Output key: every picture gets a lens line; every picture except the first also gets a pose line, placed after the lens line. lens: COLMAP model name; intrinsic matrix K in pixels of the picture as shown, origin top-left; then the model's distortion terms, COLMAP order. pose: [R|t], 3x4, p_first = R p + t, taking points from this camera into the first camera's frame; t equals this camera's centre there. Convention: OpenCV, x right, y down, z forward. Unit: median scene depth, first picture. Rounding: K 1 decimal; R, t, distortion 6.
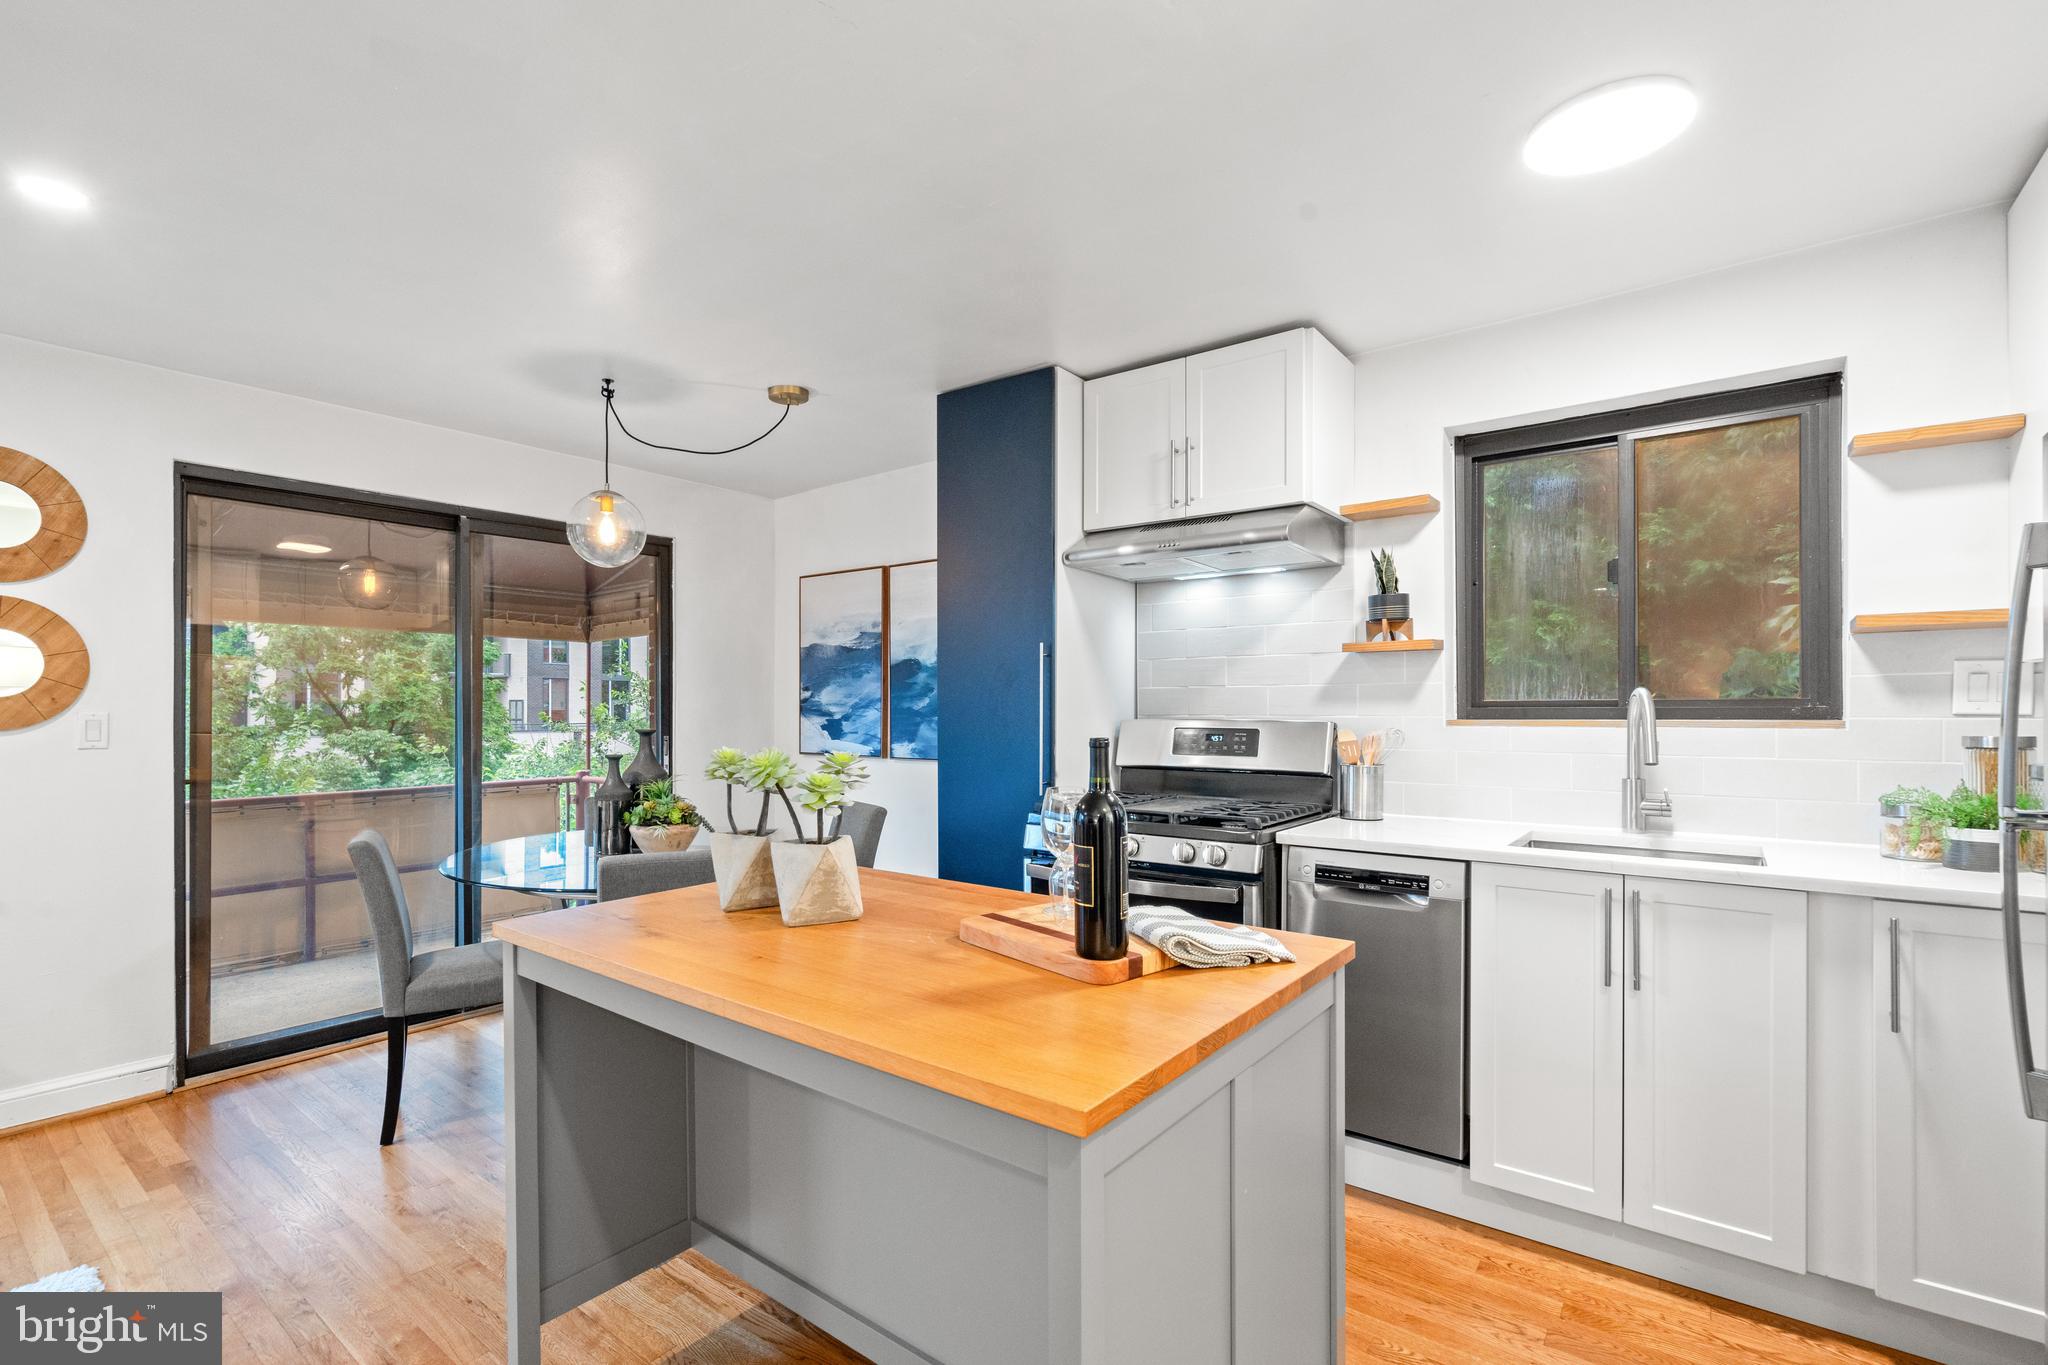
lens RADIAL K [[953.2, 0, 1006.2], [0, 953.2, 695.5], [0, 0, 1]] dist [-0.004679, 0.000763]
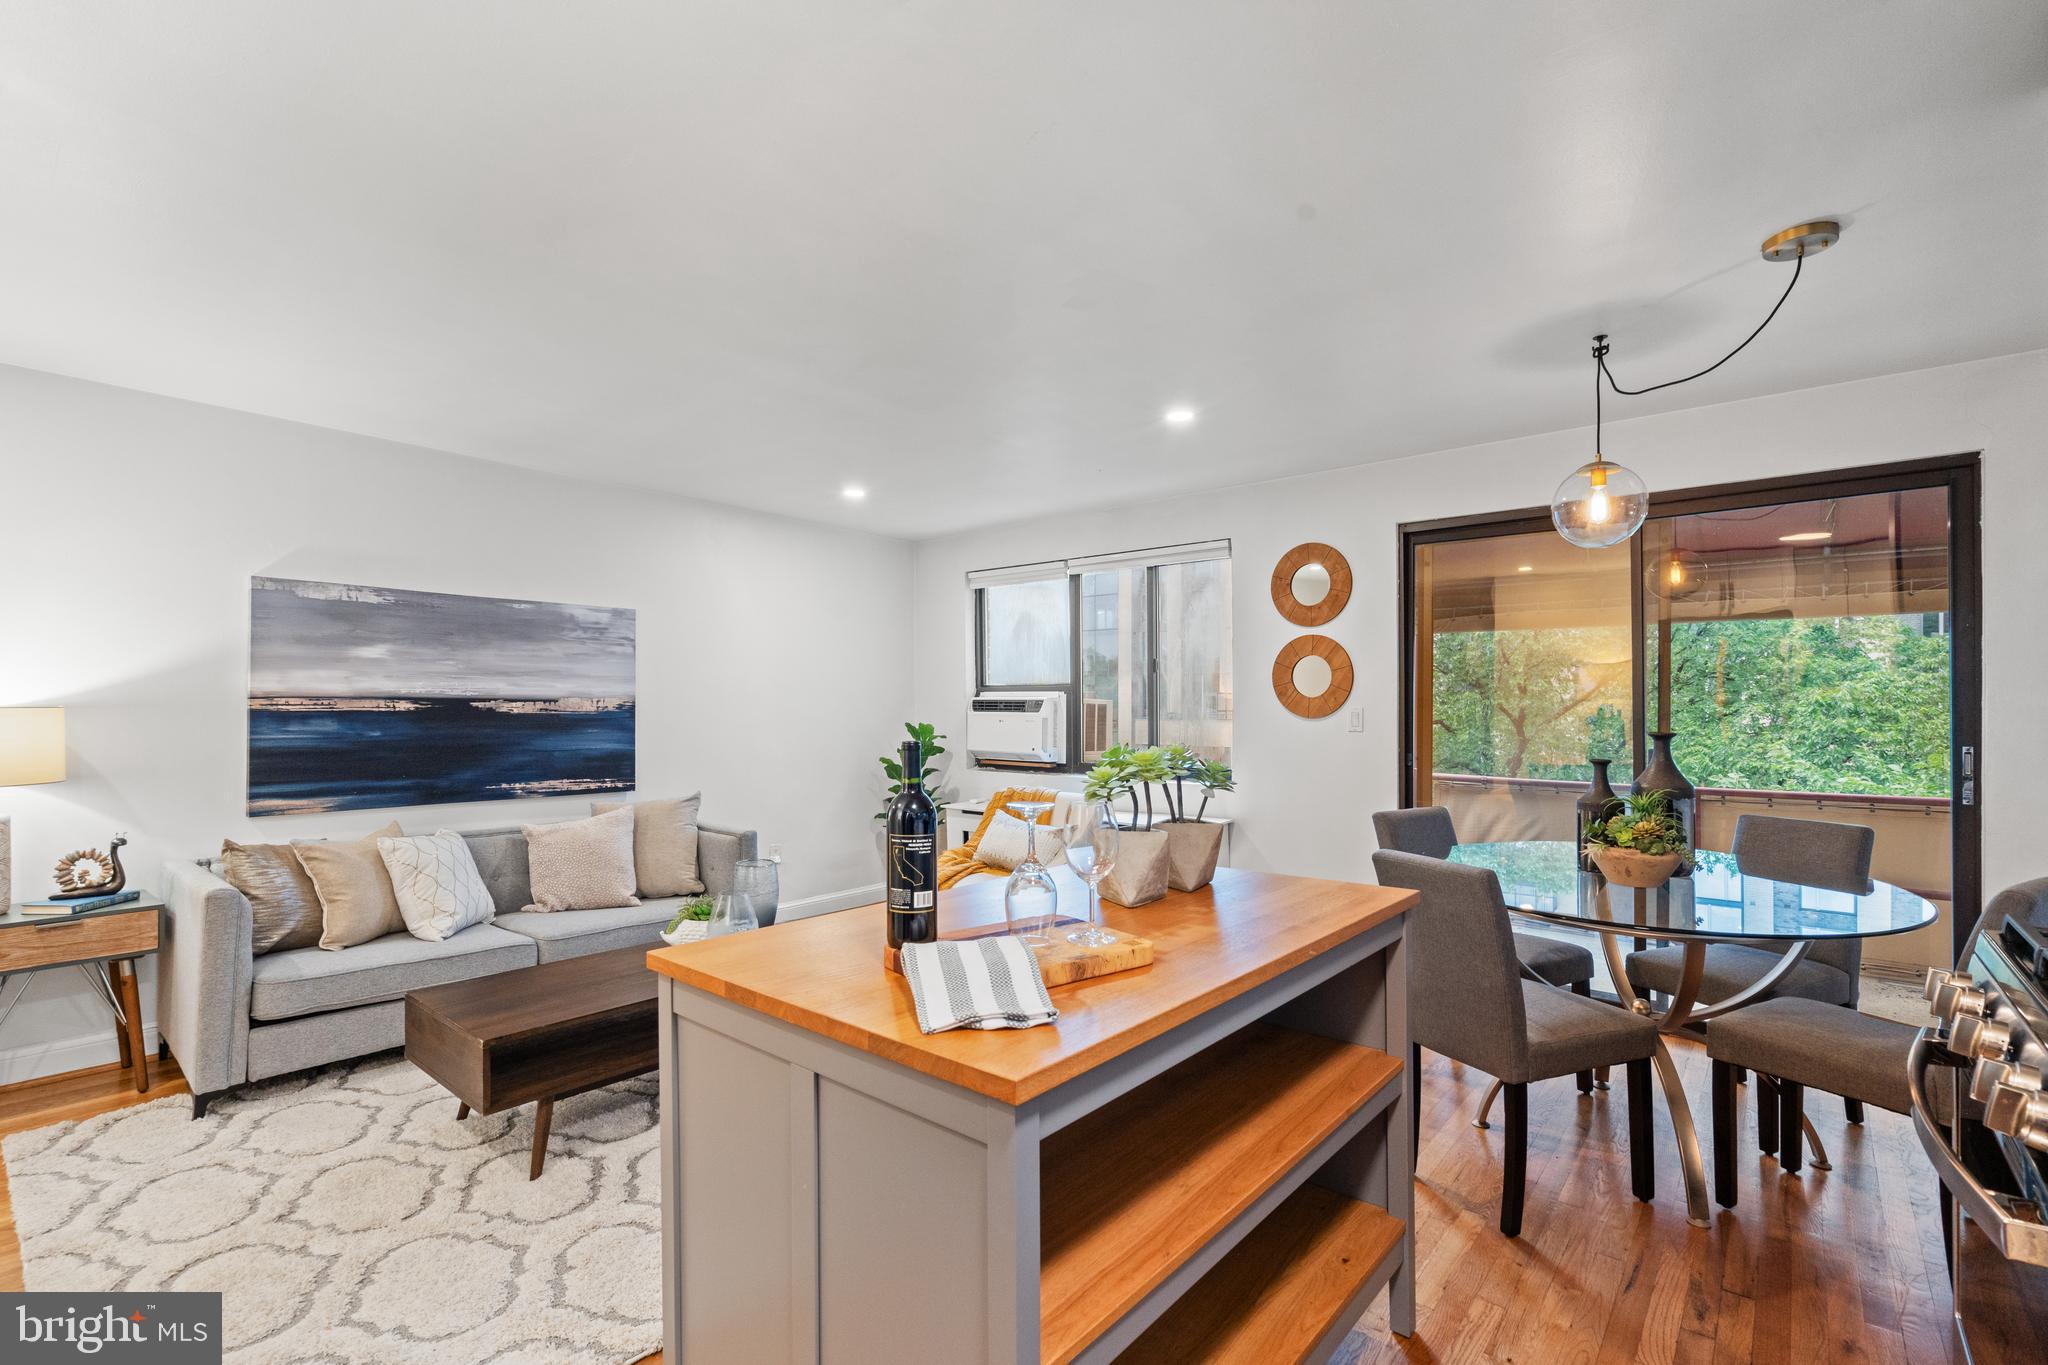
lens RADIAL K [[929.5, 0, 1030.0], [0, 929.5, 697.3], [0, 0, 1]] dist [-0.001350, 0.000195]
pose [[-0.040254, -0.002296, -0.999187, 0.484806], [0.011536, 0.999930, -0.002762, 0.000502], [0.999123, -0.011638, -0.040224, 0.520625]]
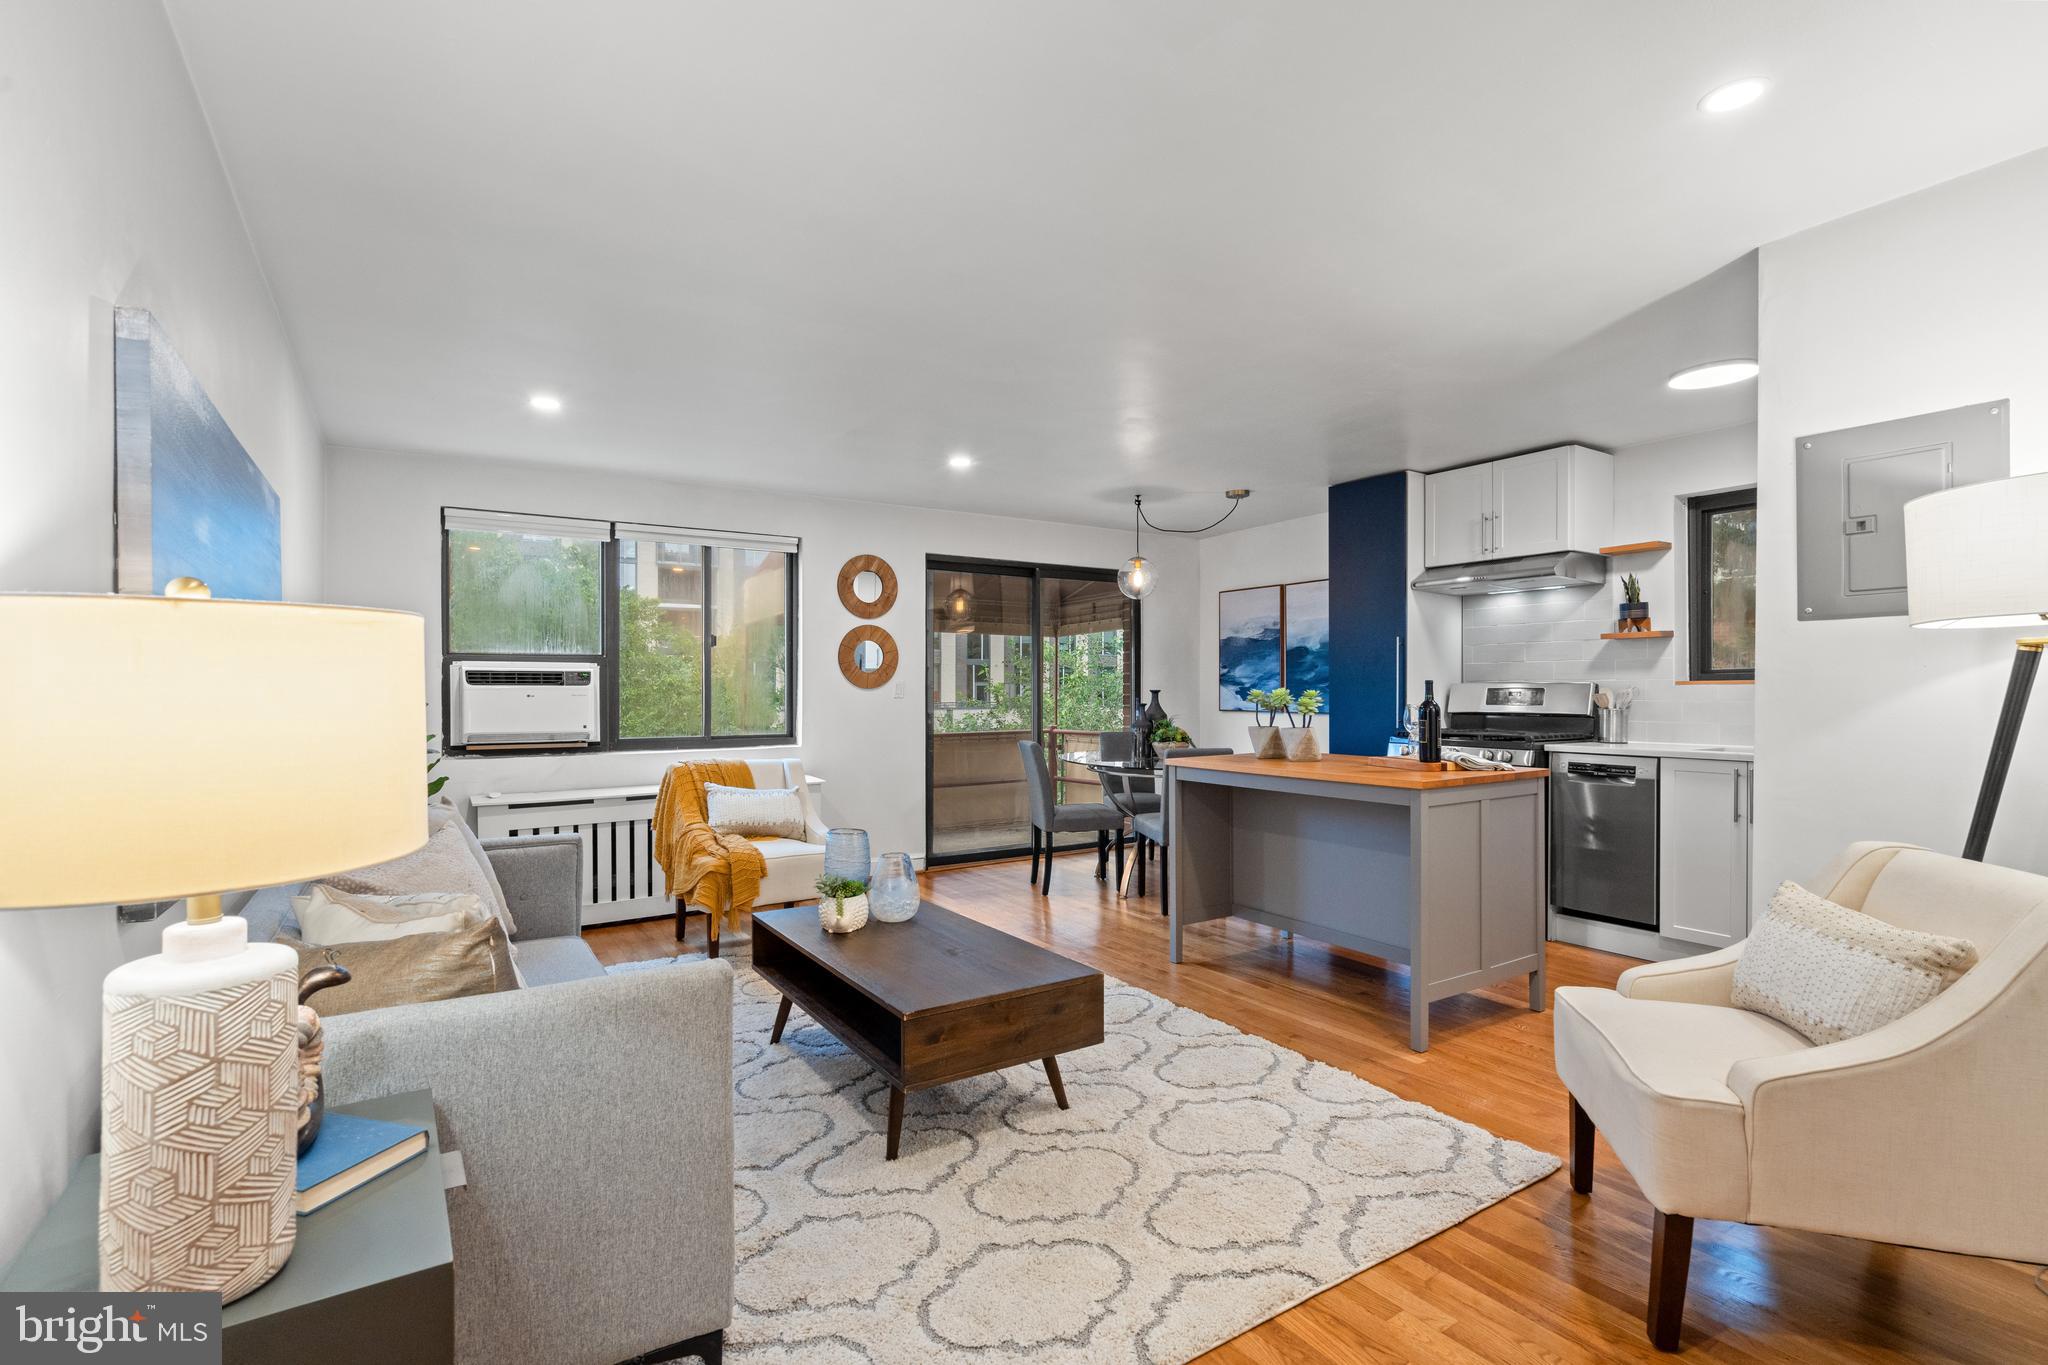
lens RADIAL K [[912.0, 0, 1028.5], [0, 912.0, 685.0], [0, 0, 1]] dist [-0.000695, 0.000755]
pose [[0.944640, -0.001262, -0.328106, -0.050402], [0.003984, 0.999963, 0.007626, 0.014577], [0.328084, -0.008511, 0.944610, -0.727156]]
